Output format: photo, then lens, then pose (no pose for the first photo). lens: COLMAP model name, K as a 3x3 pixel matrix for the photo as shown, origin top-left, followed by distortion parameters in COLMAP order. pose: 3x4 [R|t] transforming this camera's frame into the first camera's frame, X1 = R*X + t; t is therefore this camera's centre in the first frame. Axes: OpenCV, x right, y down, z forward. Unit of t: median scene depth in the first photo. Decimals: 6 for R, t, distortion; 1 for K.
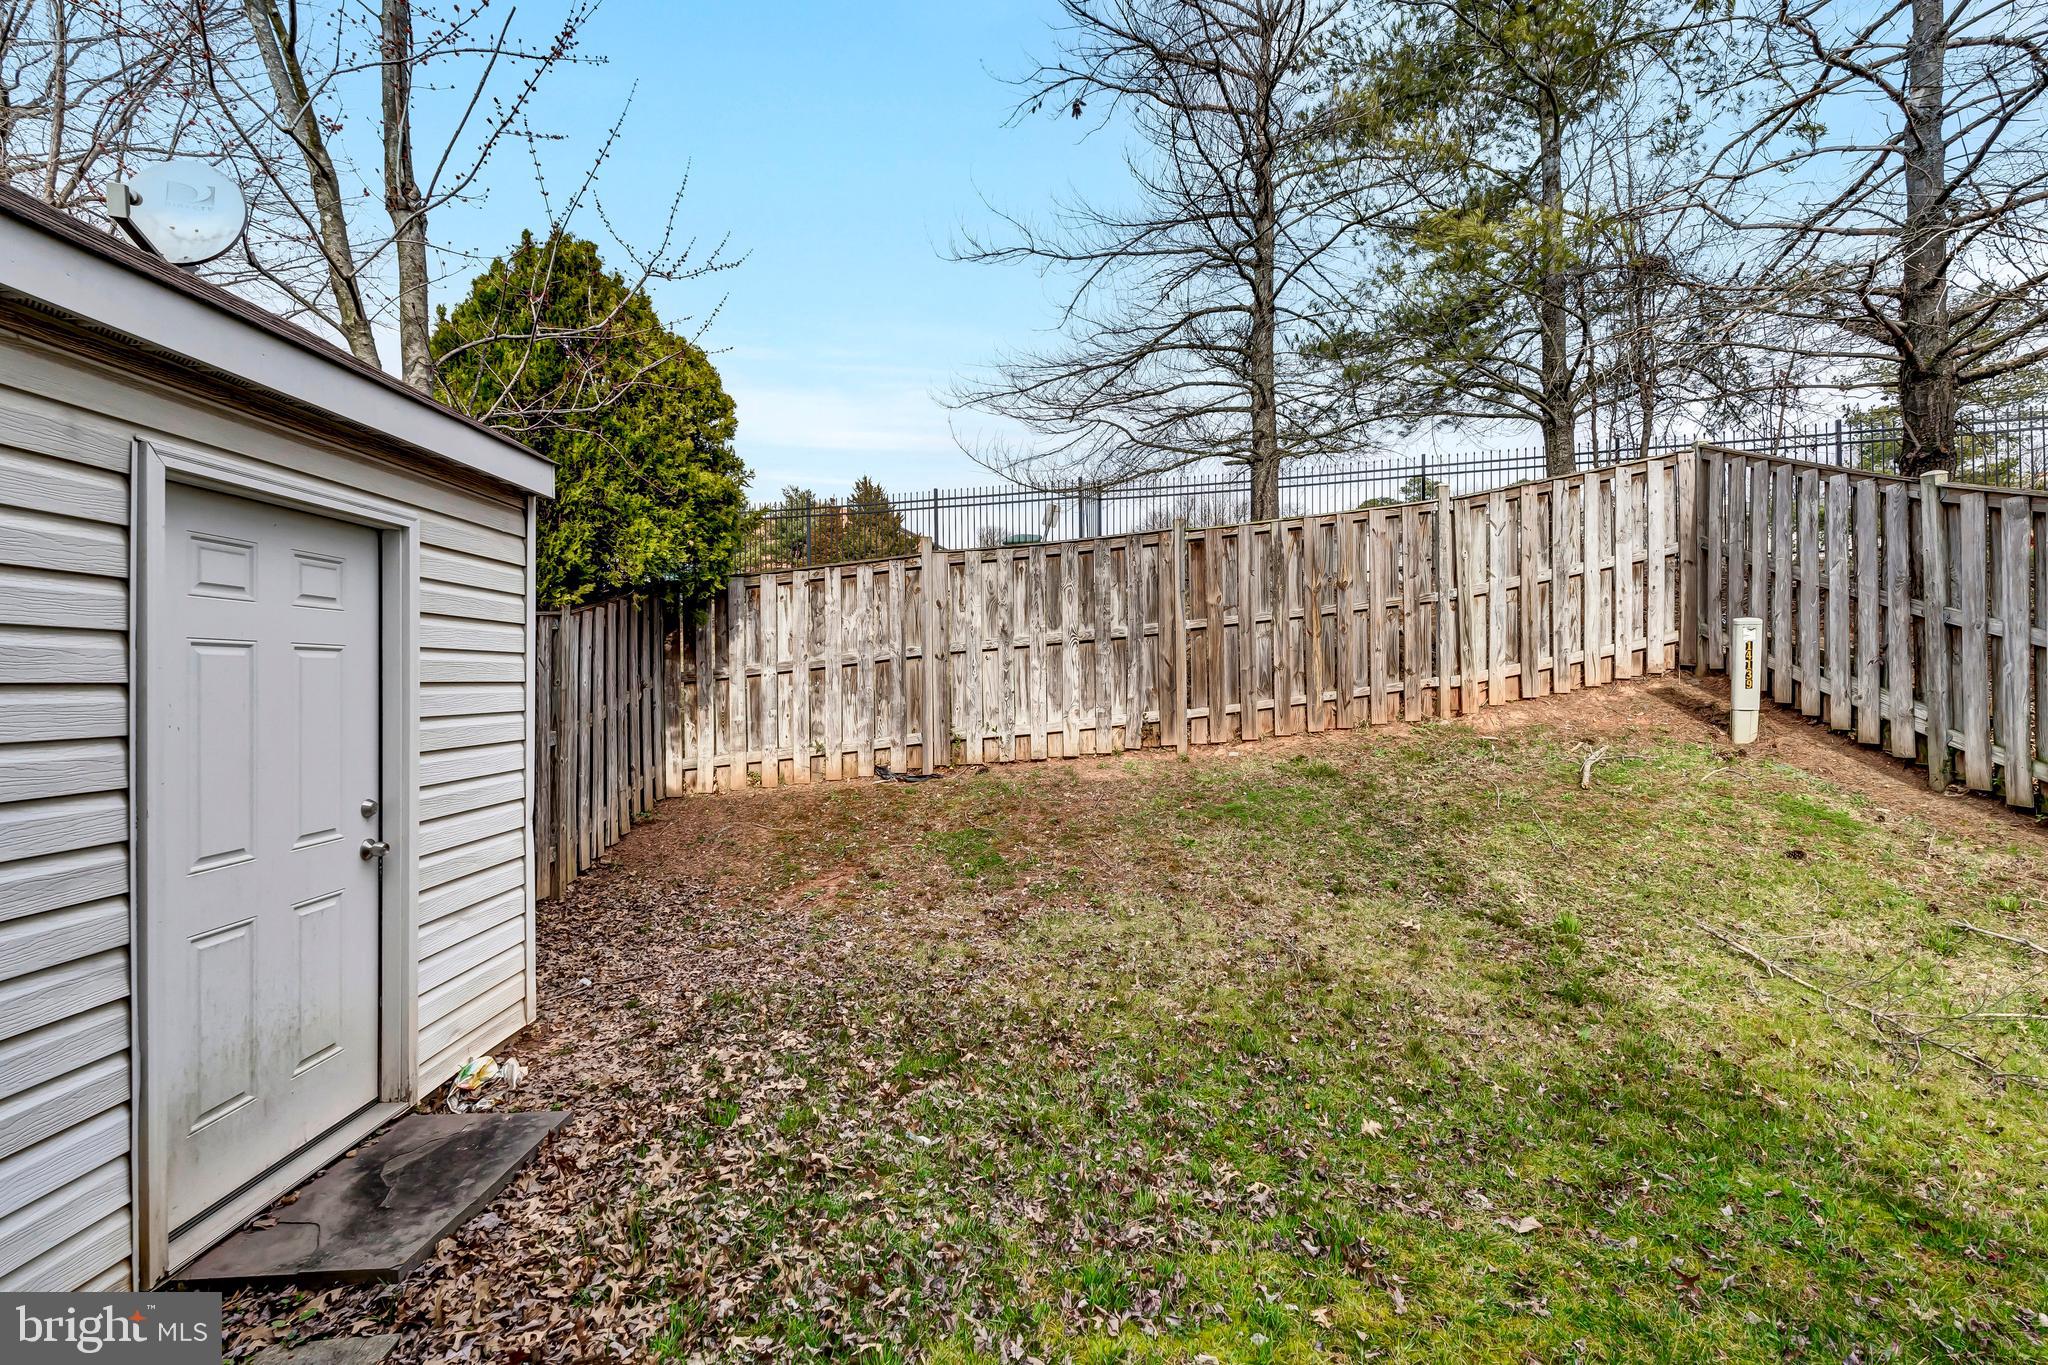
lens RADIAL K [[895.7, 0, 1024.0], [0, 895.7, 682.5], [0, 0, 1]] dist [-0.000765, -0.000069]
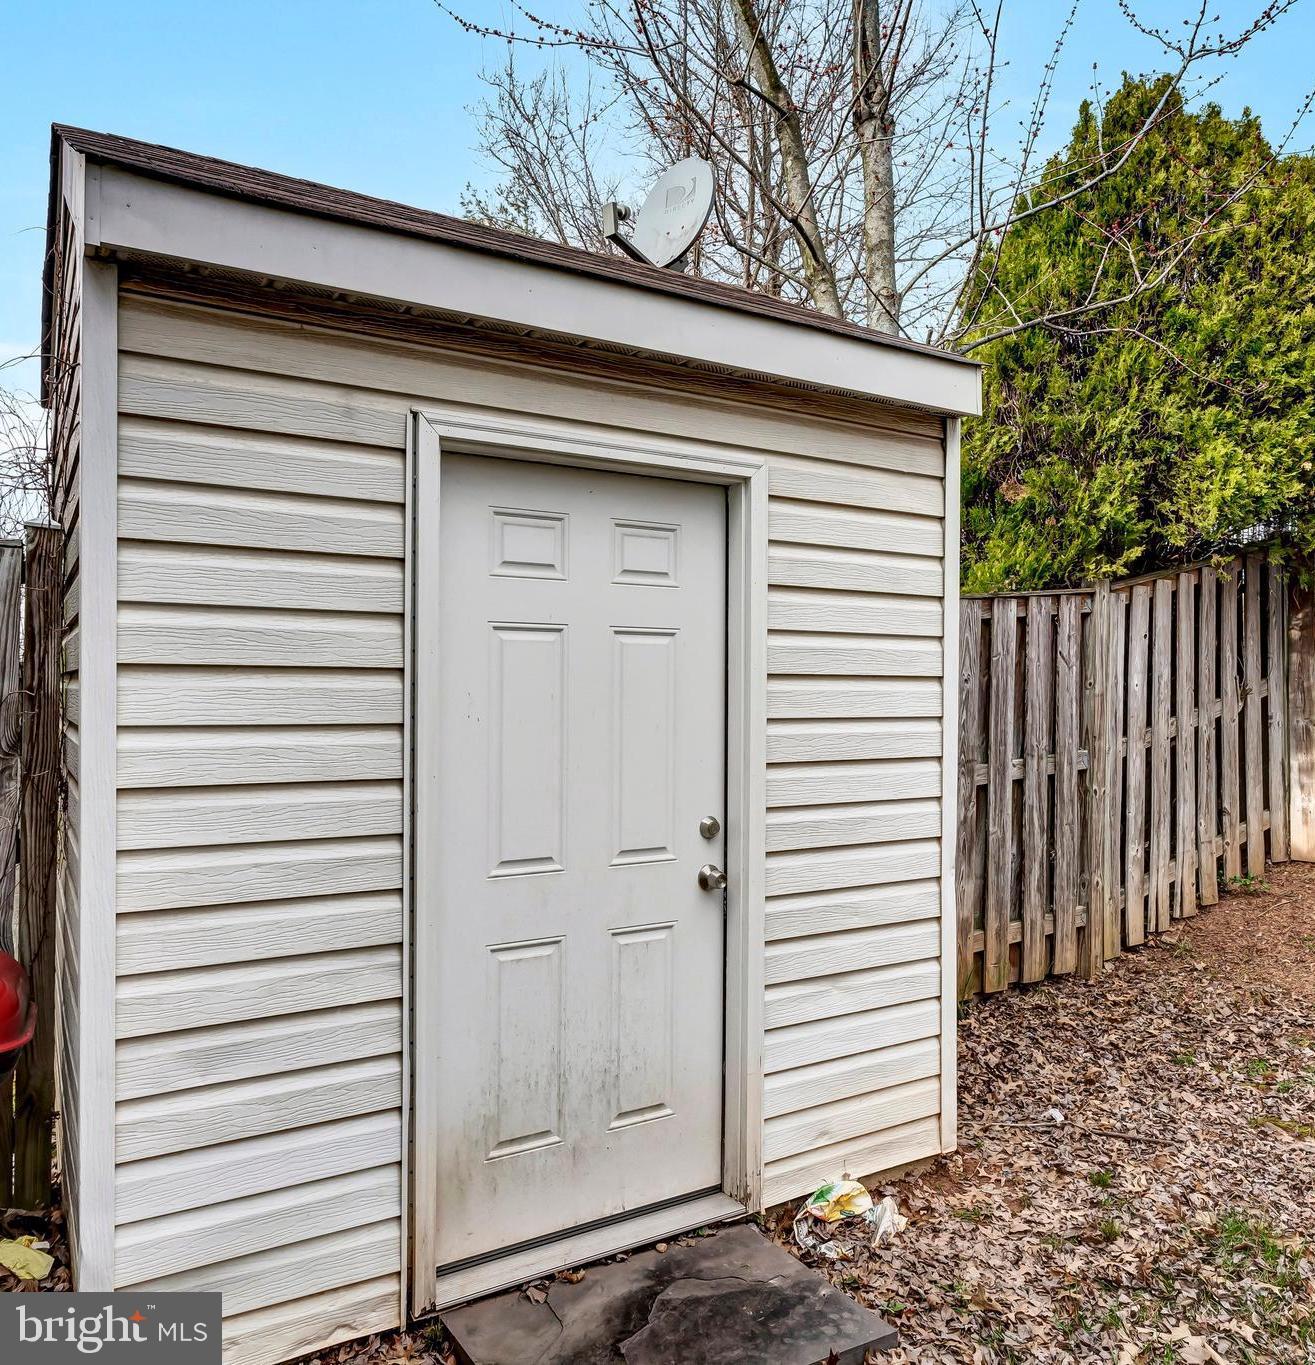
lens RADIAL K [[1033.6, 0, 618.4], [0, 1033.6, 684.3], [0, 0, 1]] dist [-0.001783, -0.002476]
pose [[0.496624, -0.001922, -0.867964, 0.036407], [-0.007399, 0.999952, -0.006448, 0.012581], [0.867934, 0.009624, 0.496586, 0.352953]]
